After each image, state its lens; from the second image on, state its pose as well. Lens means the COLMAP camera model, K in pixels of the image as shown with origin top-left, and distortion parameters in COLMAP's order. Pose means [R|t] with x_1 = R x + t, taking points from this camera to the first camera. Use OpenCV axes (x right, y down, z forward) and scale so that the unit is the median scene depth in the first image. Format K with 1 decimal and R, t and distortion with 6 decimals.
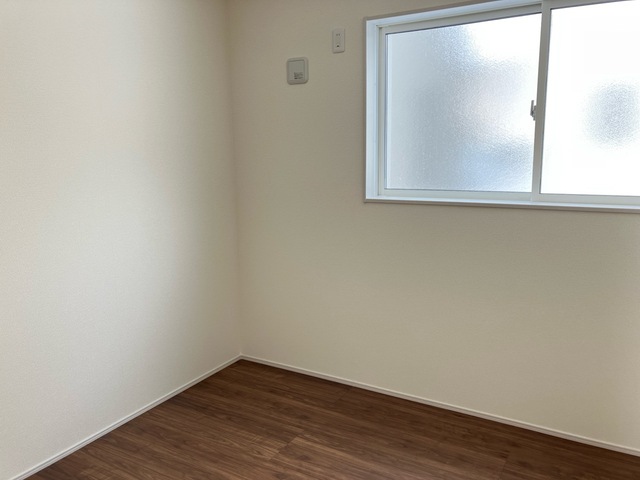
lens RADIAL K [[519.7, 0, 315.3], [0, 519.7, 241.9], [0, 0, 1]] dist [0.013569, -0.013380]
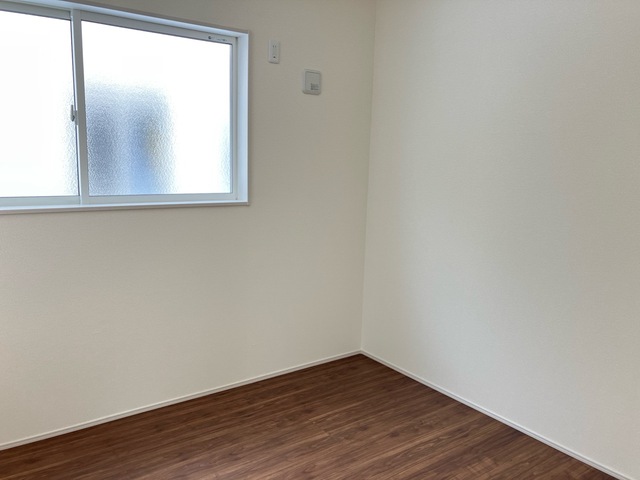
lens RADIAL K [[519.7, 0, 285.8], [0, 519.7, 242.8], [0, 0, 1]] dist [0.013569, -0.013380]
pose [[0.418525, -0.135643, 0.898019, -0.789526], [0.139532, 0.986648, 0.084001, -0.075987], [-0.897423, 0.090146, 0.431864, 0.463121]]
